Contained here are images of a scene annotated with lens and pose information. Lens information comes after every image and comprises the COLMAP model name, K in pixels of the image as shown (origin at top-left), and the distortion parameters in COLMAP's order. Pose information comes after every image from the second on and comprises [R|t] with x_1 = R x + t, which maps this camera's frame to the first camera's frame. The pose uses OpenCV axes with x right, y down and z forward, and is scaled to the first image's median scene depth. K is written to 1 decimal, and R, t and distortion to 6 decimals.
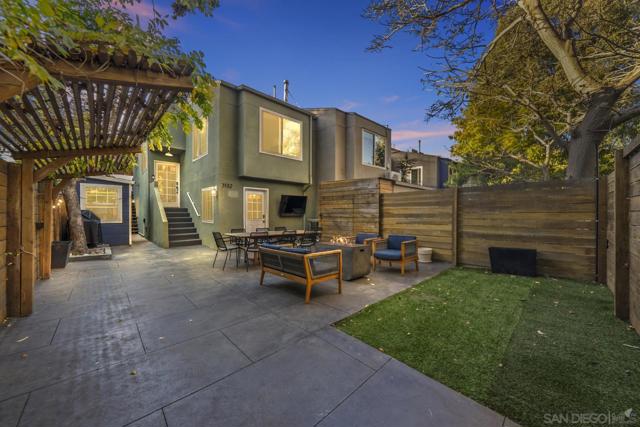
lens RADIAL K [[233.2, 0, 320.6], [0, 233.2, 212.1], [0, 0, 1]] dist [-0.002716, -0.000279]
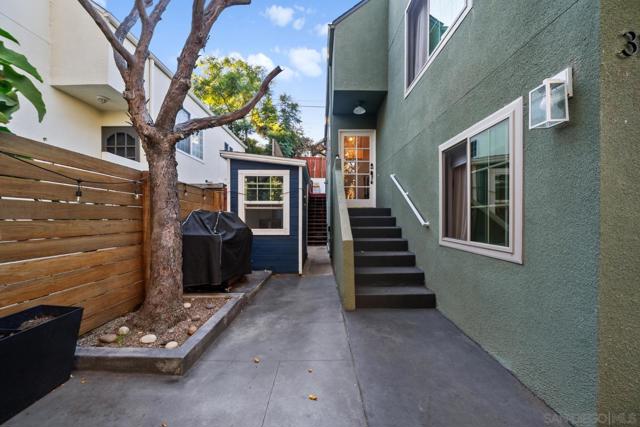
lens RADIAL K [[233.2, 0, 318.2], [0, 233.2, 222.1], [0, 0, 1]] dist [-0.002716, -0.000279]
pose [[0.719124, 0.011408, -0.694789, -0.430652], [0.000142, 0.999863, 0.016564, 0.005622], [0.694882, -0.012010, 0.719023, 0.685834]]
